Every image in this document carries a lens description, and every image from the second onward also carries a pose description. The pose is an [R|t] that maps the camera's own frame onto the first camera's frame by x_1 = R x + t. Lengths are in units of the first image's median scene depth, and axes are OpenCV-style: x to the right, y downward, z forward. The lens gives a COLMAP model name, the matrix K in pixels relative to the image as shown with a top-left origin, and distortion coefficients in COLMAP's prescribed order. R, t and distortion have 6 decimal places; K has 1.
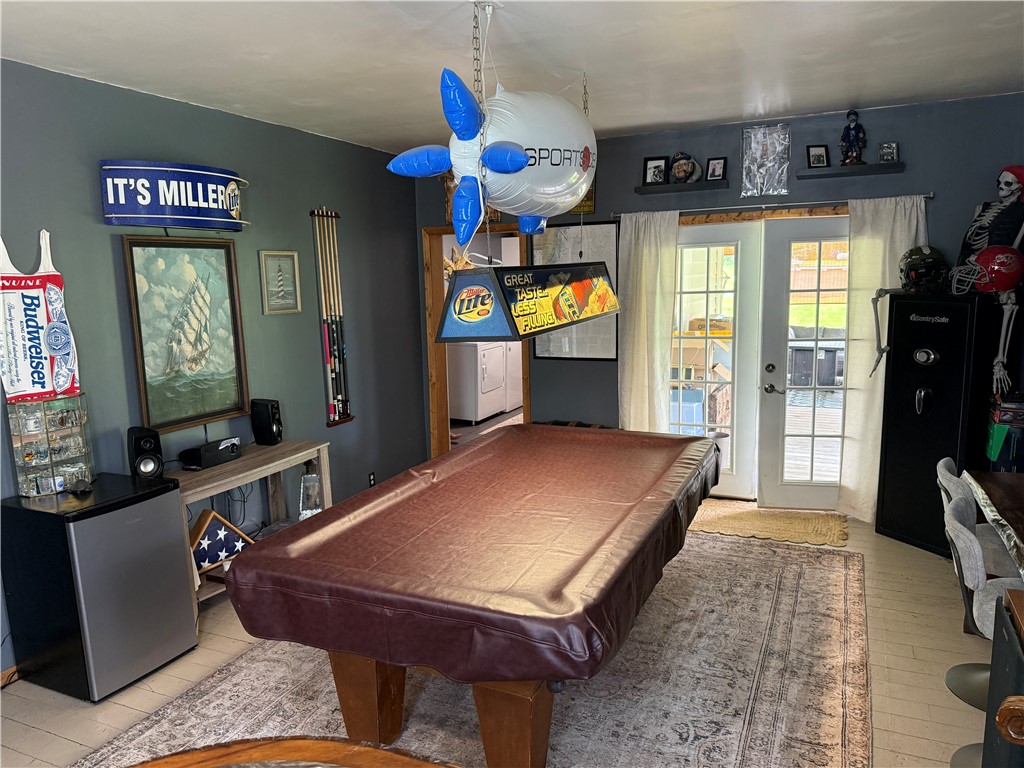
lens RADIAL K [[735.8, 0, 512.3], [0, 735.8, 387.2], [0, 0, 1]] dist [0.066236, -0.051968]
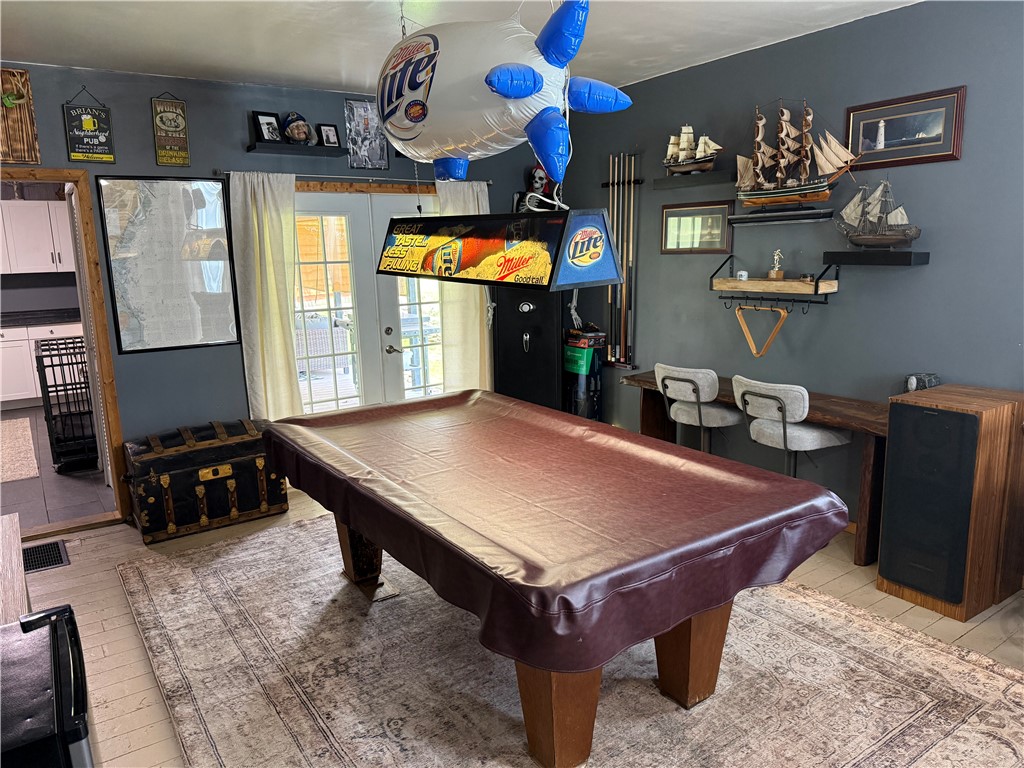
lens RADIAL K [[735.8, 0, 512.3], [0, 735.8, 387.2], [0, 0, 1]] dist [0.066236, -0.051968]
pose [[0.526334, -0.147401, 0.837404, -0.551507], [0.142260, 0.986243, 0.084186, -0.016077], [-0.838292, 0.074819, 0.540063, 0.339936]]
